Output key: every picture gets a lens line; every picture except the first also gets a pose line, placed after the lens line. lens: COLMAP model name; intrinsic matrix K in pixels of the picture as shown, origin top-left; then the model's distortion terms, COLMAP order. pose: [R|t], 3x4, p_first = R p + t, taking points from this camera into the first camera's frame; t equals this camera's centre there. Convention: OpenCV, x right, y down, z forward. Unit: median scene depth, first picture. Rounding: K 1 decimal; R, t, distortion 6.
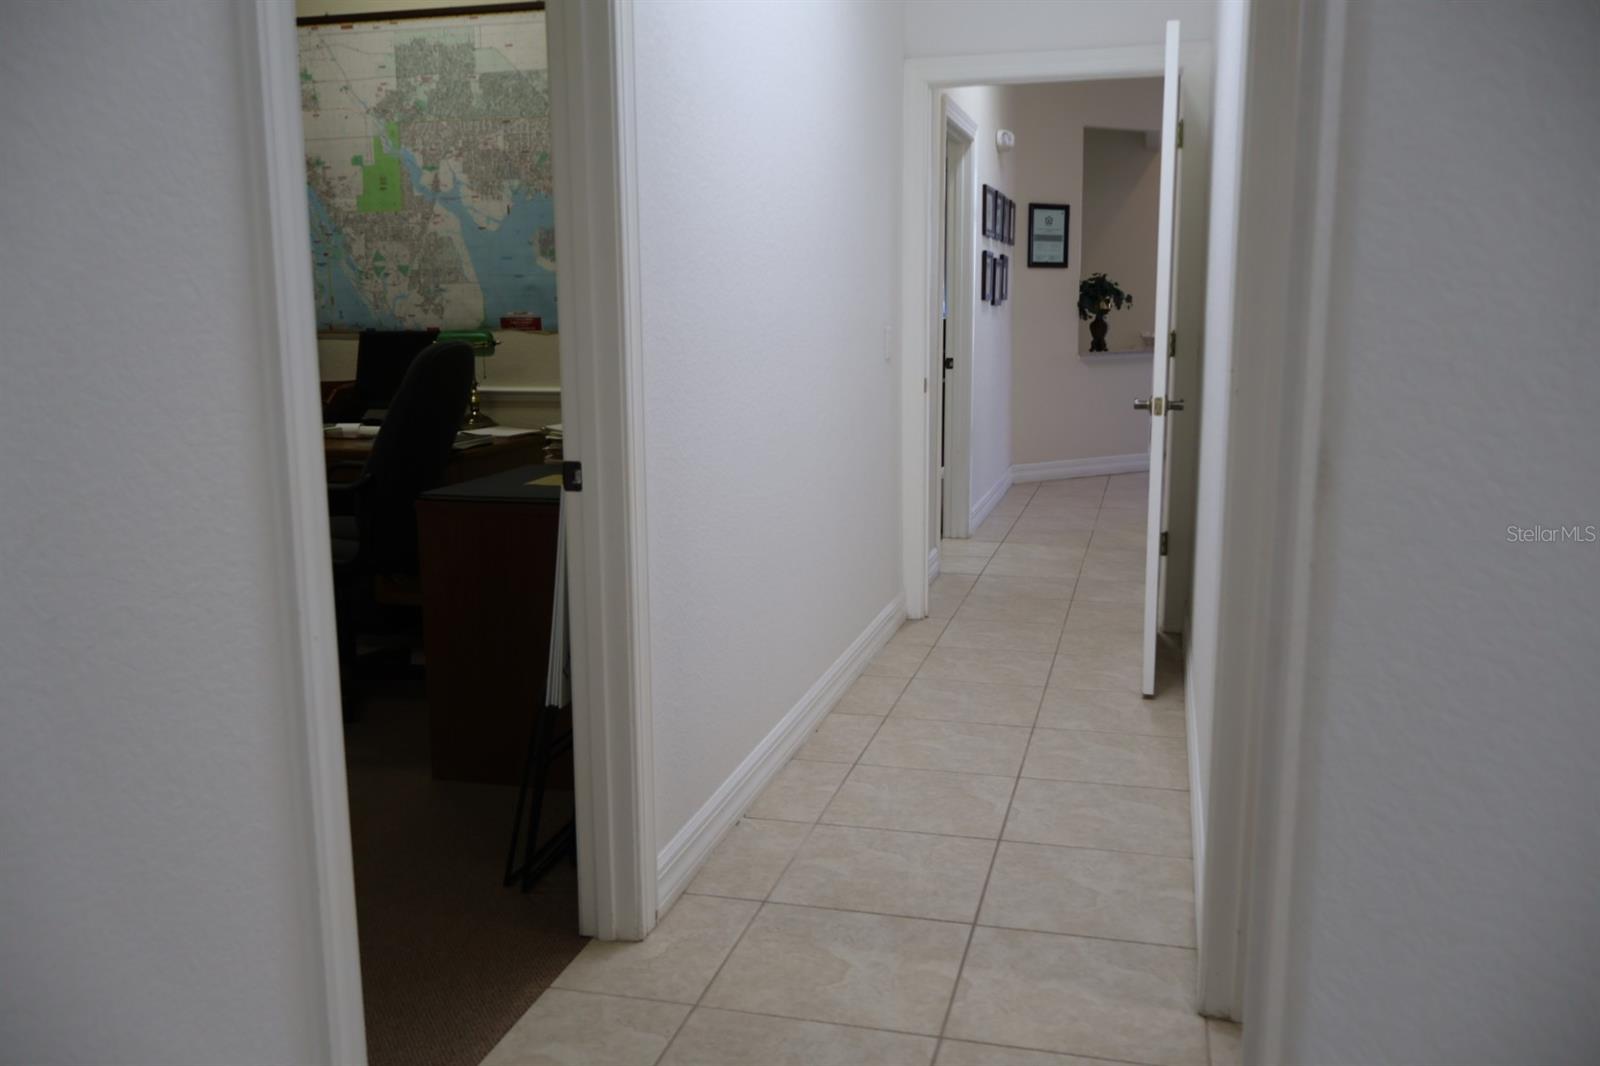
lens RADIAL K [[1343.1, 0, 808.9], [0, 1343.1, 535.8], [0, 0, 1]] dist [-0.008013, 0.003307]
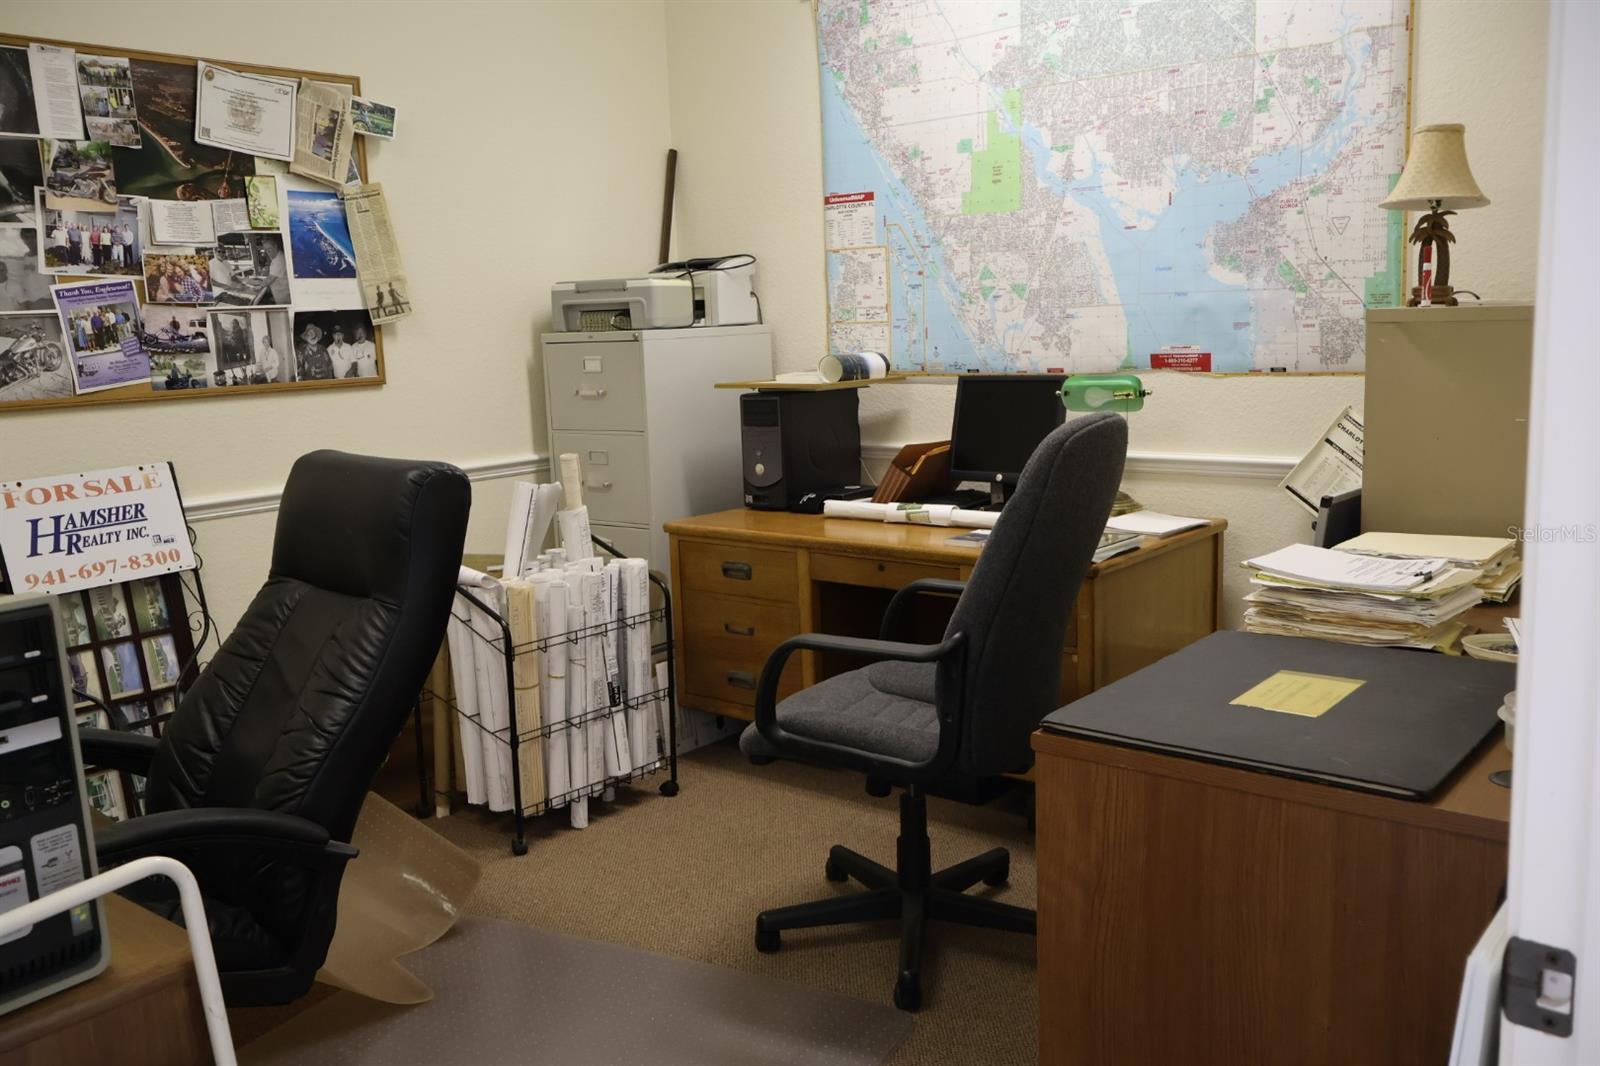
lens RADIAL K [[1343.1, 0, 796.5], [0, 1343.1, 540.0], [0, 0, 1]] dist [-0.008013, 0.003307]
pose [[0.903058, 0.043506, -0.427310, -0.093095], [-0.040974, 0.999046, 0.015122, -0.068395], [0.427560, 0.003852, 0.903979, 0.286782]]
